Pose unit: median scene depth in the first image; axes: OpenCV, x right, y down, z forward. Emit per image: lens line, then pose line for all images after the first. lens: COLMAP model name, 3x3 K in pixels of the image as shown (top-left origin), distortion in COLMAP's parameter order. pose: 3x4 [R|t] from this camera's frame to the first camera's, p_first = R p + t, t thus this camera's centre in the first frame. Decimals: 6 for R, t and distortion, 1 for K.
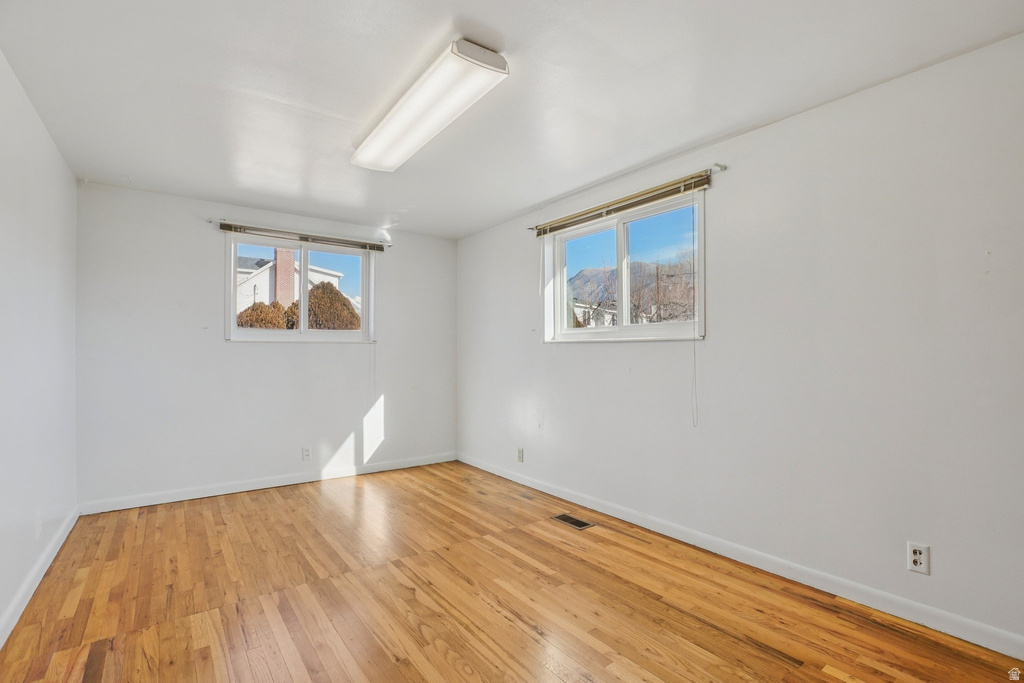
lens RADIAL K [[473.1, 0, 521.6], [0, 473.1, 345.8], [0, 0, 1]] dist [-0.049422, 0.015992]
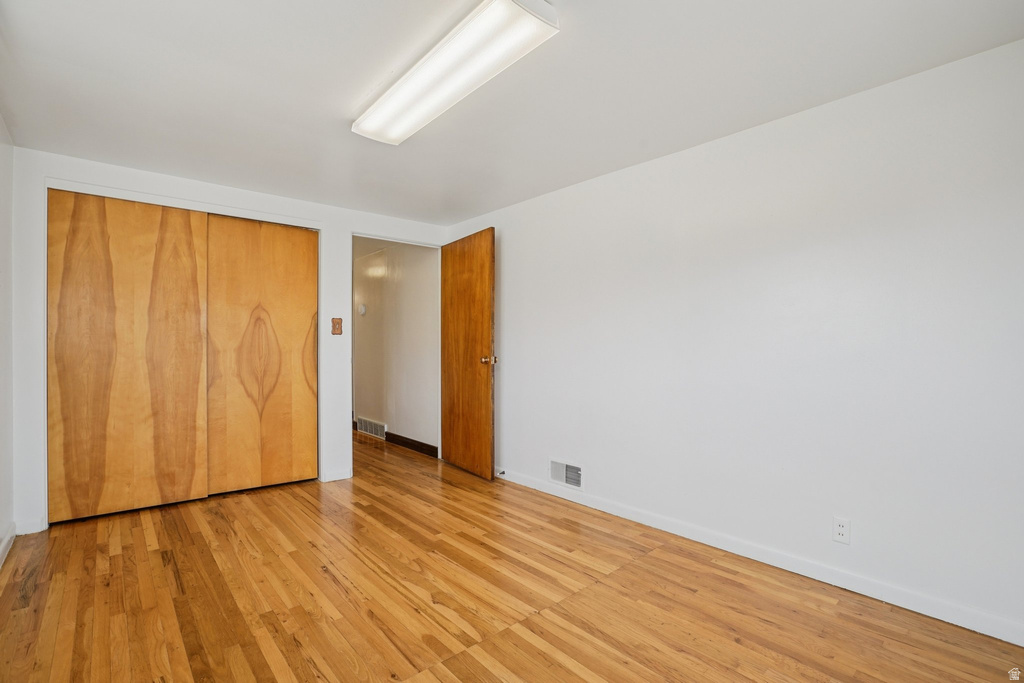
lens RADIAL K [[473.1, 0, 521.6], [0, 473.1, 345.8], [0, 0, 1]] dist [-0.049422, 0.015992]
pose [[-0.997019, -0.001633, -0.077136, -0.349028], [-0.000935, 0.999958, -0.009082, 0.023203], [0.077148, -0.008982, -0.996979, 2.040677]]
